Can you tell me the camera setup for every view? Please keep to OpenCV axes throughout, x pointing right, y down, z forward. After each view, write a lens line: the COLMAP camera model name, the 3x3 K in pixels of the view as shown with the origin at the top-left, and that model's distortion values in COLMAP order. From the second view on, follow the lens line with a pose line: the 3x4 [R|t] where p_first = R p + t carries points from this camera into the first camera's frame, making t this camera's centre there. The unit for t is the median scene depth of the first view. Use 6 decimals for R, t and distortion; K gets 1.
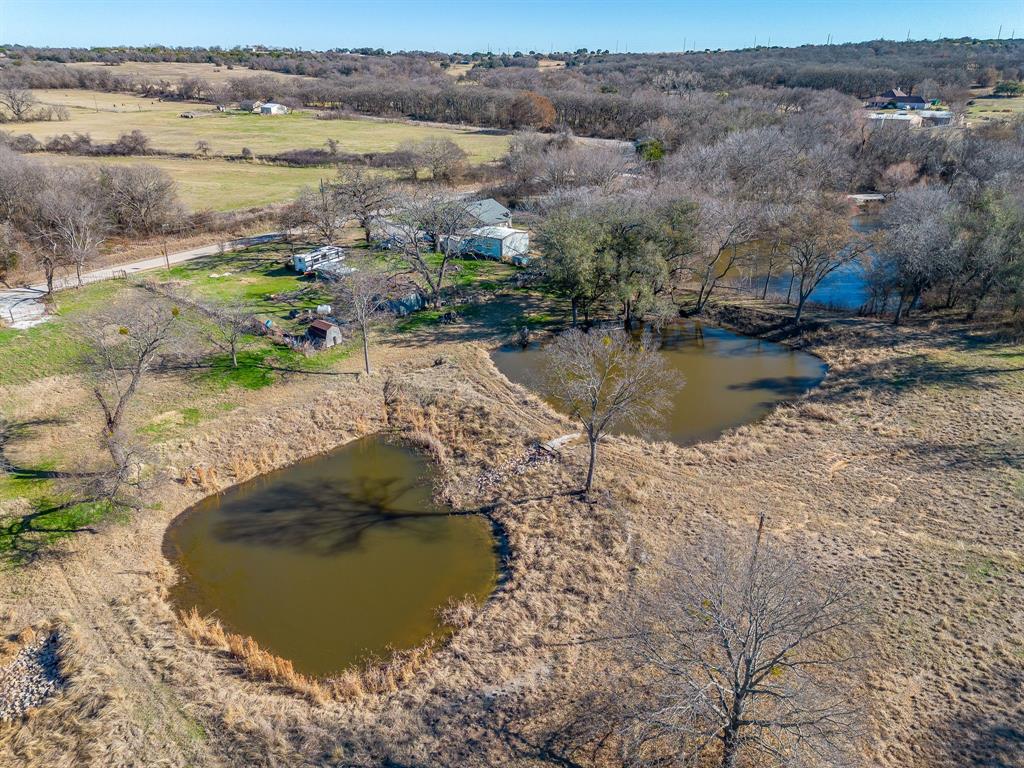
lens RADIAL K [[726.5, 0, 518.1], [0, 726.5, 385.0], [0, 0, 1]] dist [0.090213, -0.068371]
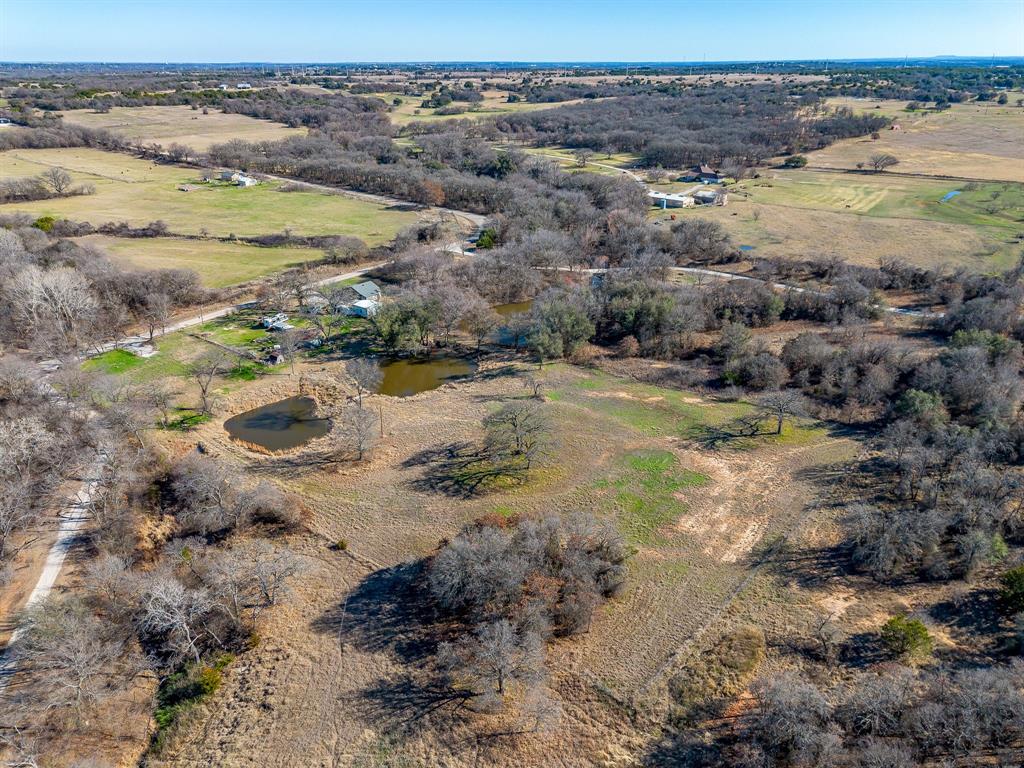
lens RADIAL K [[740.1, 0, 515.5], [0, 740.1, 383.9], [0, 0, 1]] dist [0.085676, -0.062461]
pose [[0.999543, -0.012188, 0.027669, 0.375086], [0.012326, 0.999913, -0.004800, 0.030126], [-0.027609, 0.005139, 0.999606, -1.225905]]
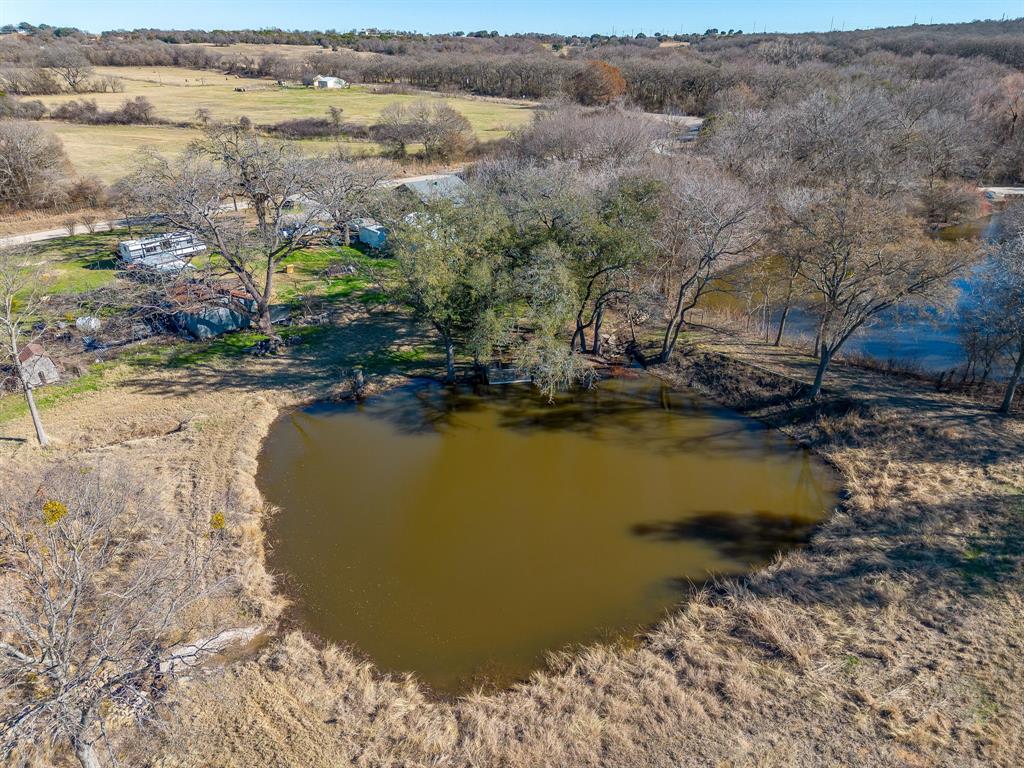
lens RADIAL K [[740.1, 0, 515.5], [0, 740.1, 383.9], [0, 0, 1]] dist [0.085676, -0.062461]
pose [[0.986032, 0.067686, -0.152179, 0.207600], [-0.066900, 0.997707, 0.010289, -0.073640], [0.152527, 0.000035, 0.988299, 0.341644]]
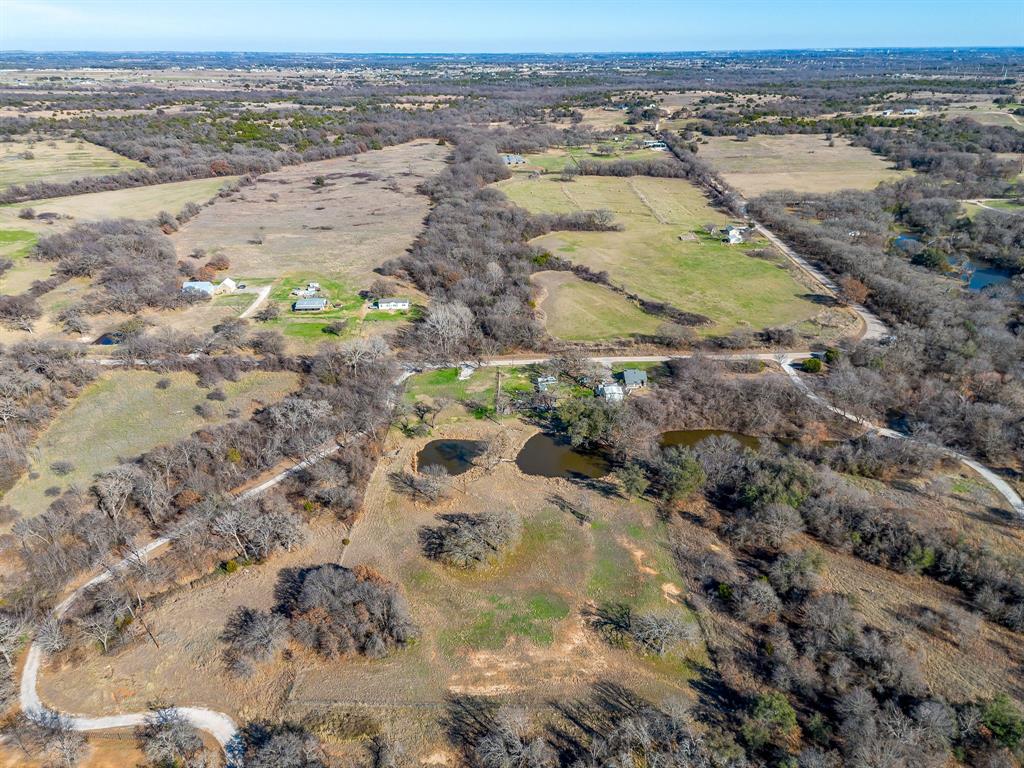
lens RADIAL K [[740.1, 0, 515.5], [0, 740.1, 383.9], [0, 0, 1]] dist [0.085676, -0.062461]
pose [[0.644921, 0.312386, -0.697490, 1.726448], [-0.303217, 0.942330, 0.141679, -0.556688], [0.701525, 0.120119, 0.702449, -1.126891]]
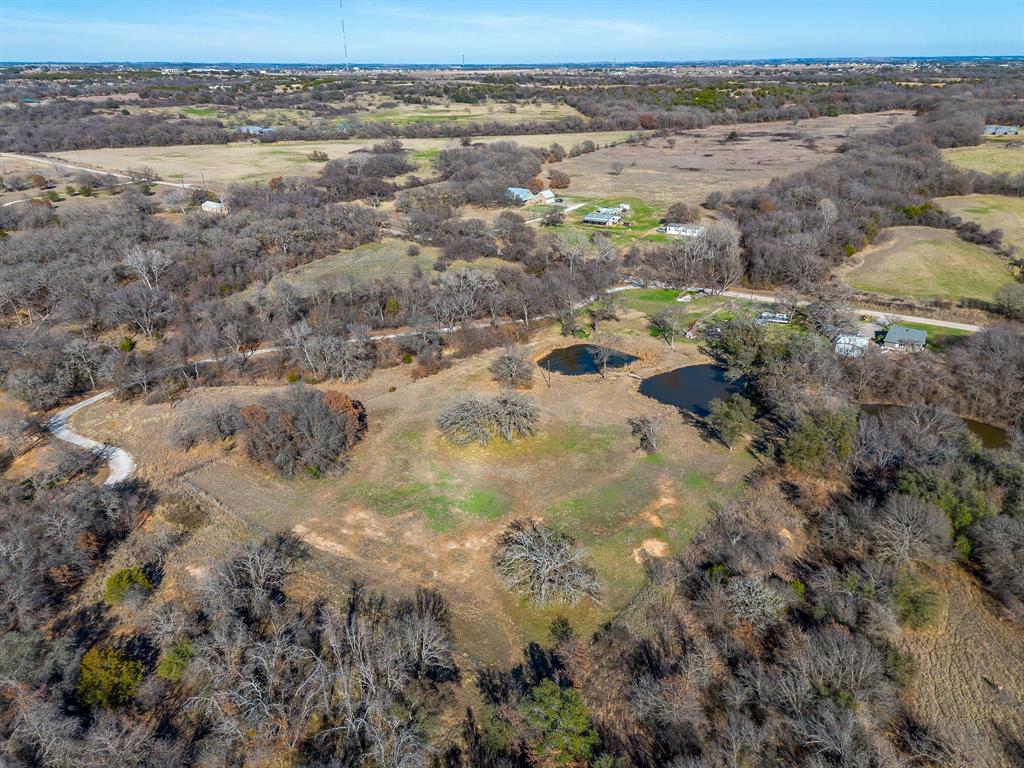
lens RADIAL K [[740.1, 0, 515.5], [0, 740.1, 383.9], [0, 0, 1]] dist [0.085676, -0.062461]
pose [[0.046184, 0.397502, -0.916438, 1.837054], [-0.393839, 0.850351, 0.348989, -0.493716], [0.918018, 0.344812, 0.195825, -0.030151]]
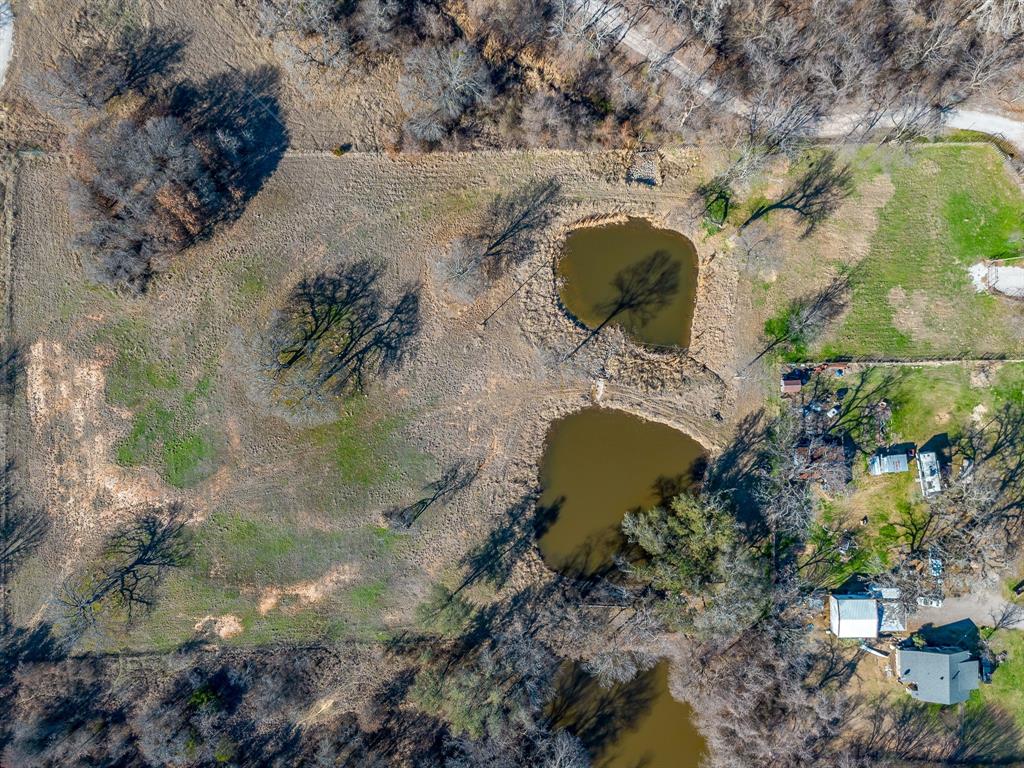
lens RADIAL K [[740.1, 0, 515.5], [0, 740.1, 383.9], [0, 0, 1]] dist [0.085676, -0.062461]
pose [[-0.749936, 0.658922, 0.058456, 0.070388], [-0.247431, -0.361362, 0.898997, -1.140212], [0.613493, 0.659726, 0.434036, -0.058357]]
